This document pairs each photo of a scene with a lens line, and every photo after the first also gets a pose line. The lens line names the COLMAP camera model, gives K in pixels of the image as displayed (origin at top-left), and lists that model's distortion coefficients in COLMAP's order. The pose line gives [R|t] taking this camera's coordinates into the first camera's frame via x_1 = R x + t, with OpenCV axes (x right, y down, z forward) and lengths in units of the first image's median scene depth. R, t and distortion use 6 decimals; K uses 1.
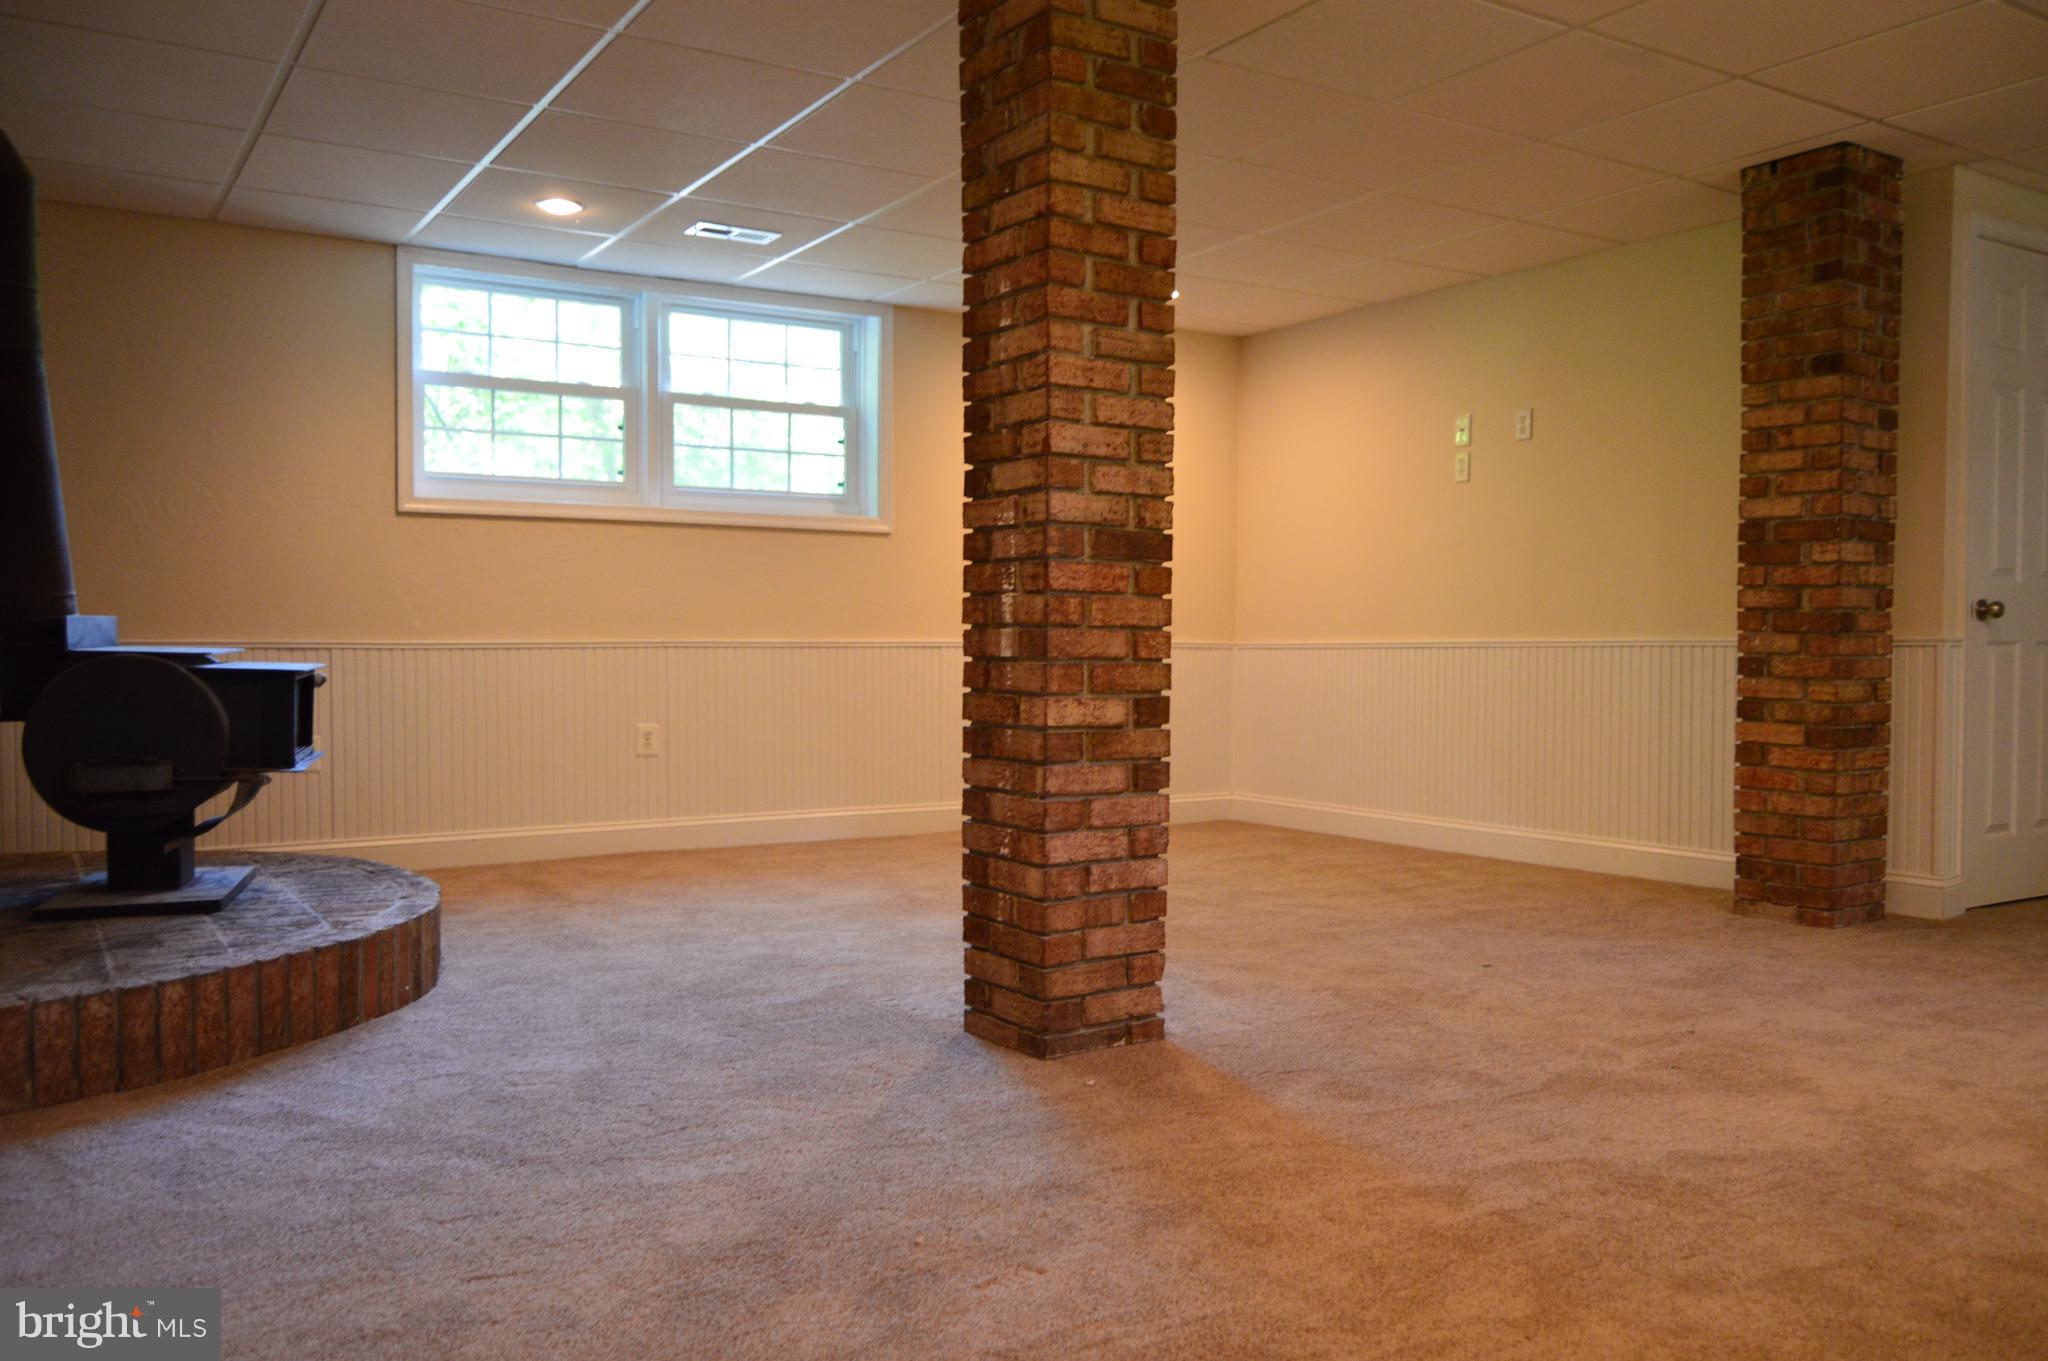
lens RADIAL K [[1613.4, 0, 1031.7], [0, 1613.4, 676.3], [0, 0, 1]] dist [-0.012609, 0.010907]
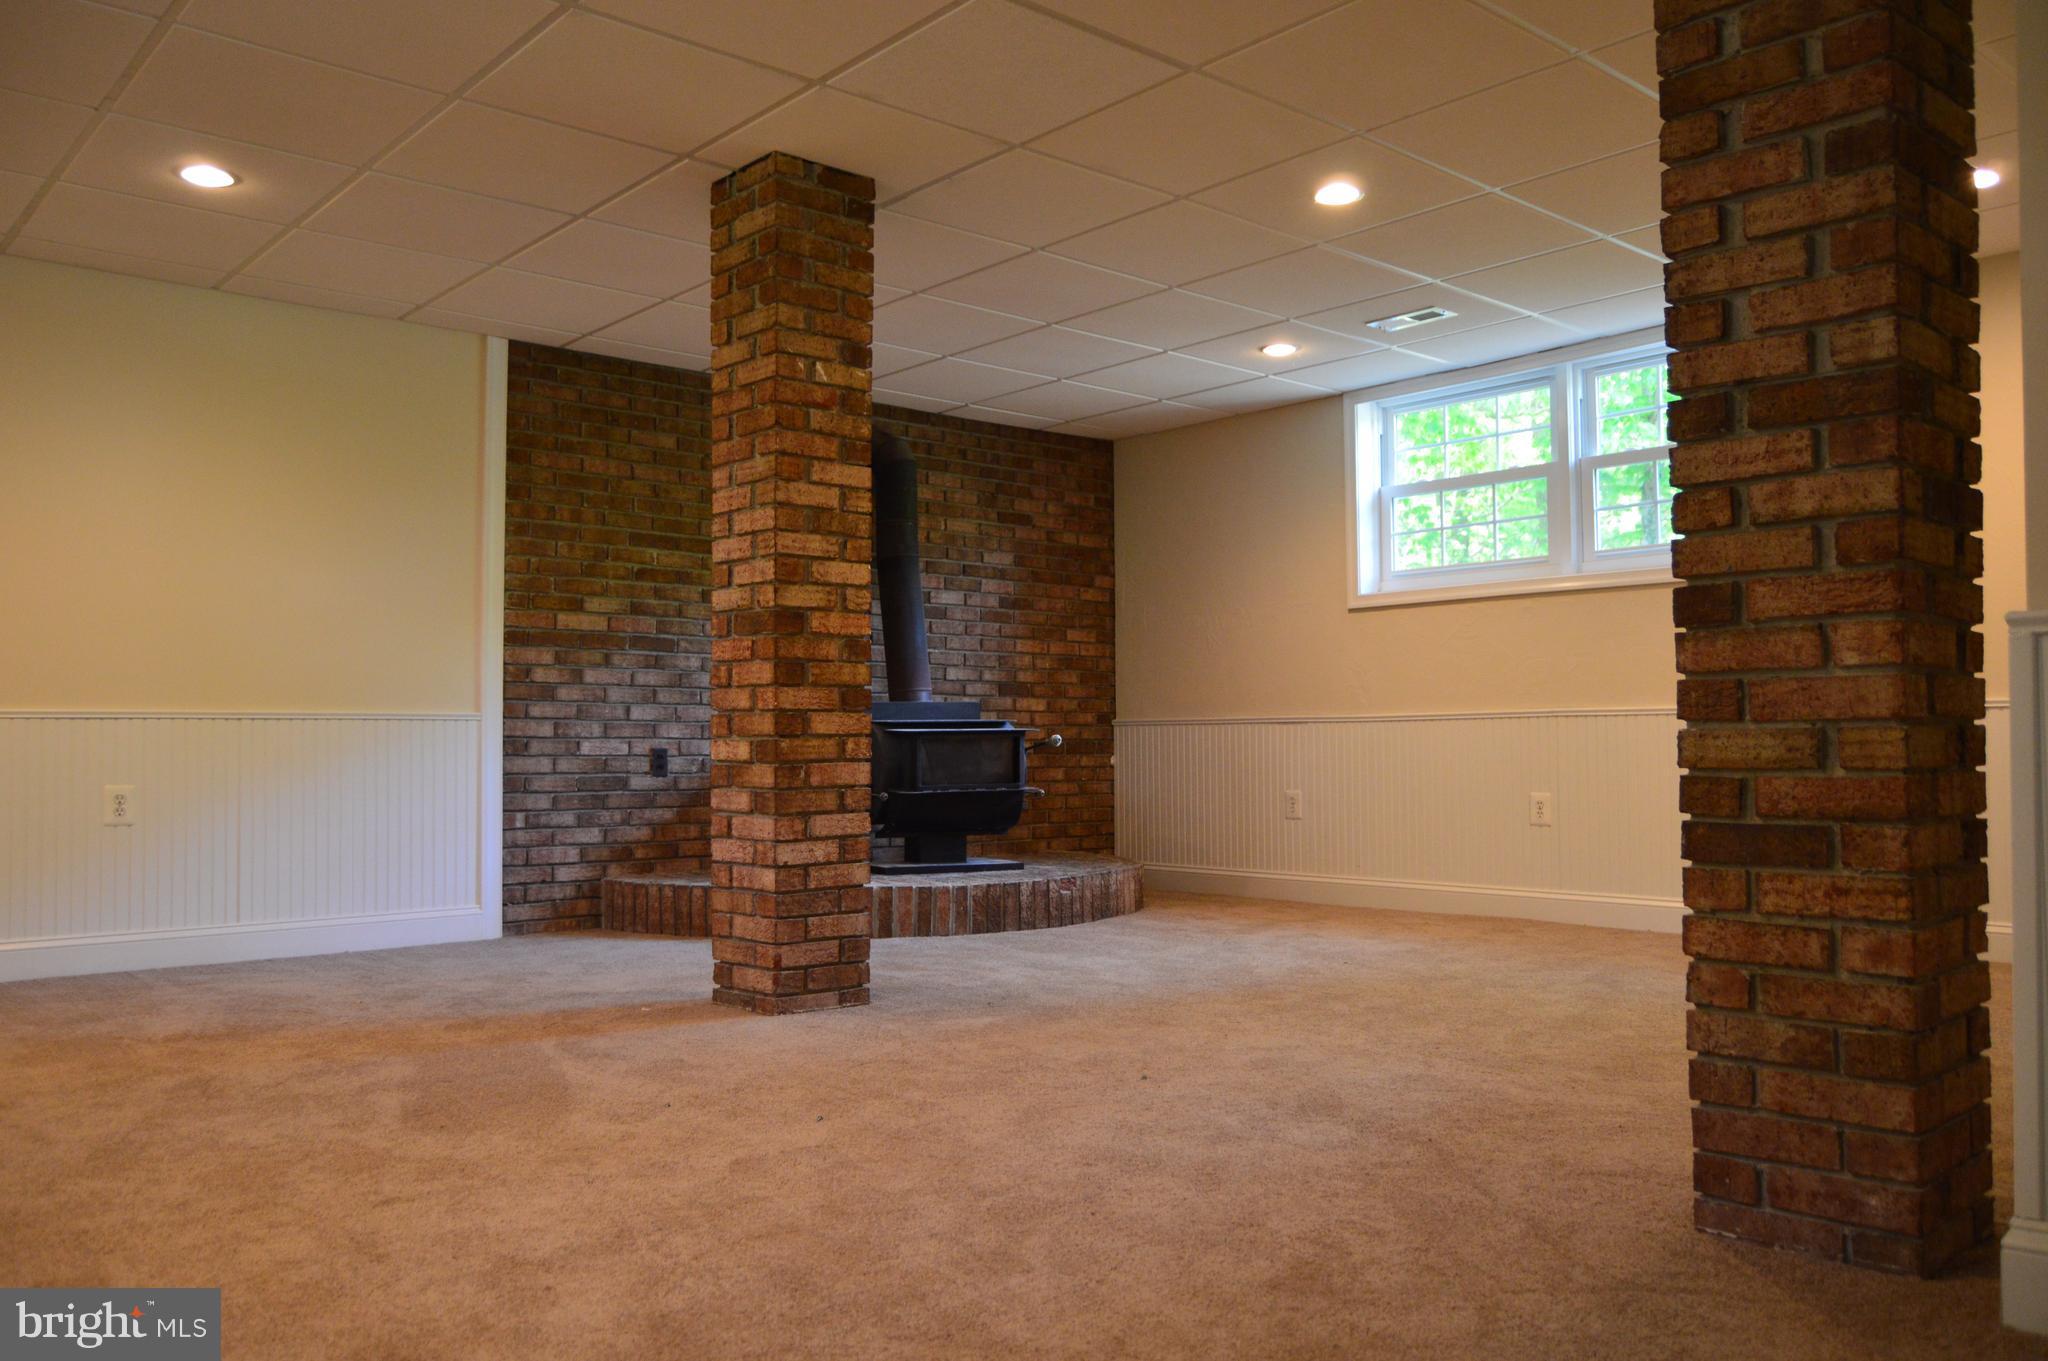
lens RADIAL K [[1613.4, 0, 1032.5], [0, 1613.4, 677.9], [0, 0, 1]] dist [-0.012609, 0.010907]
pose [[0.141272, -0.045999, -0.988902, 0.944113], [-0.016614, 0.998669, -0.048827, 0.015762], [0.989831, 0.023328, 0.140320, 0.713870]]
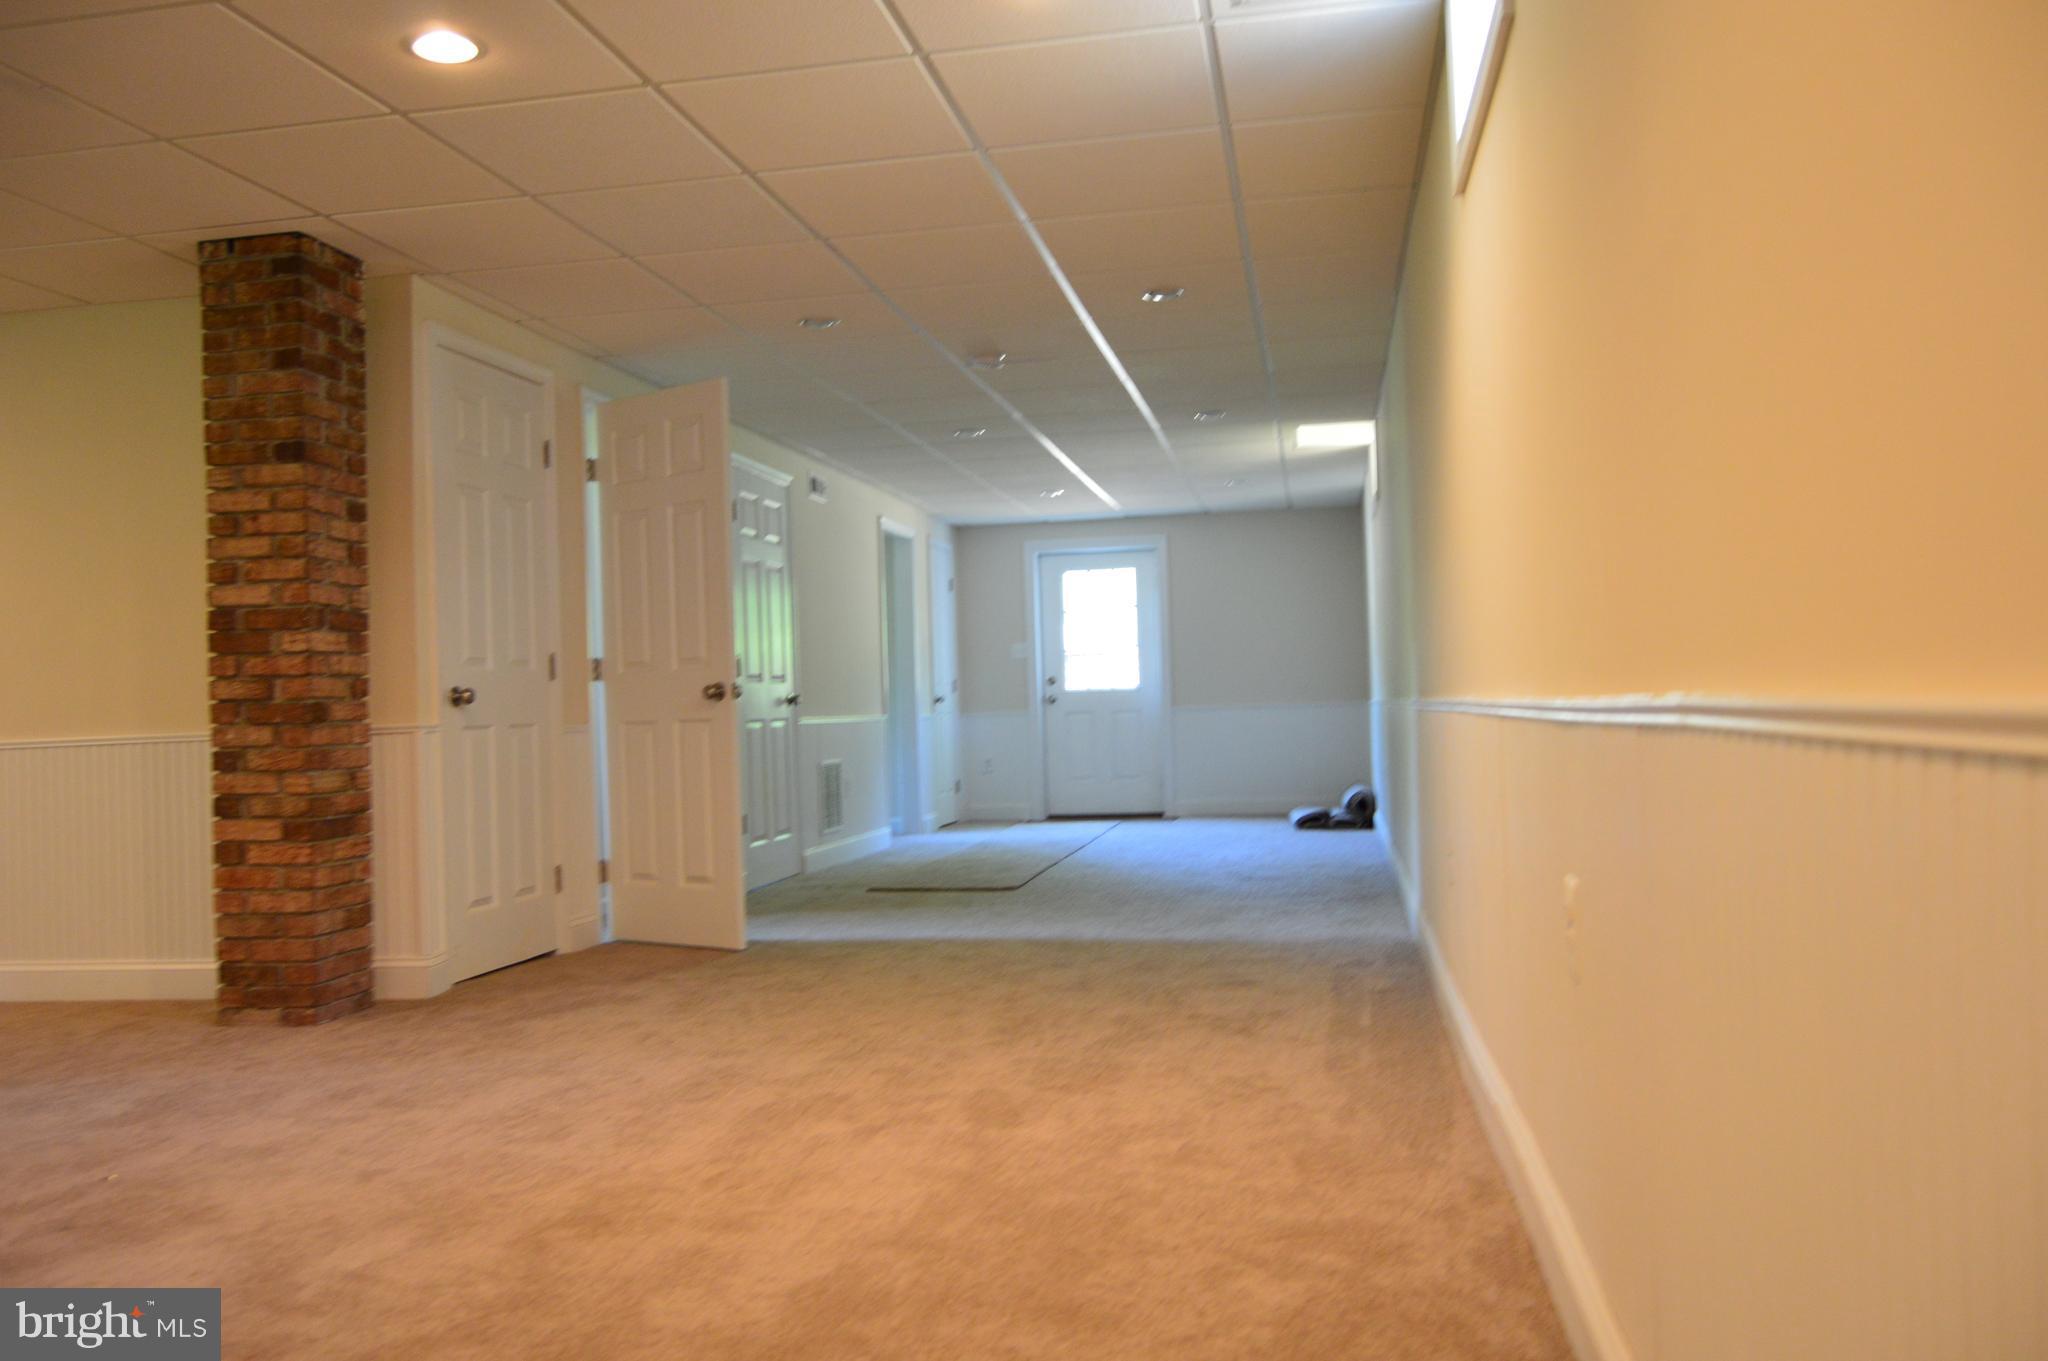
lens RADIAL K [[1613.4, 0, 1034.8], [0, 1613.4, 679.7], [0, 0, 1]] dist [-0.012609, 0.010907]
pose [[0.684017, -0.013889, 0.729333, 0.083610], [0.052575, 0.998157, -0.030300, -0.000447], [-0.727569, 0.059070, 0.683487, 0.000986]]
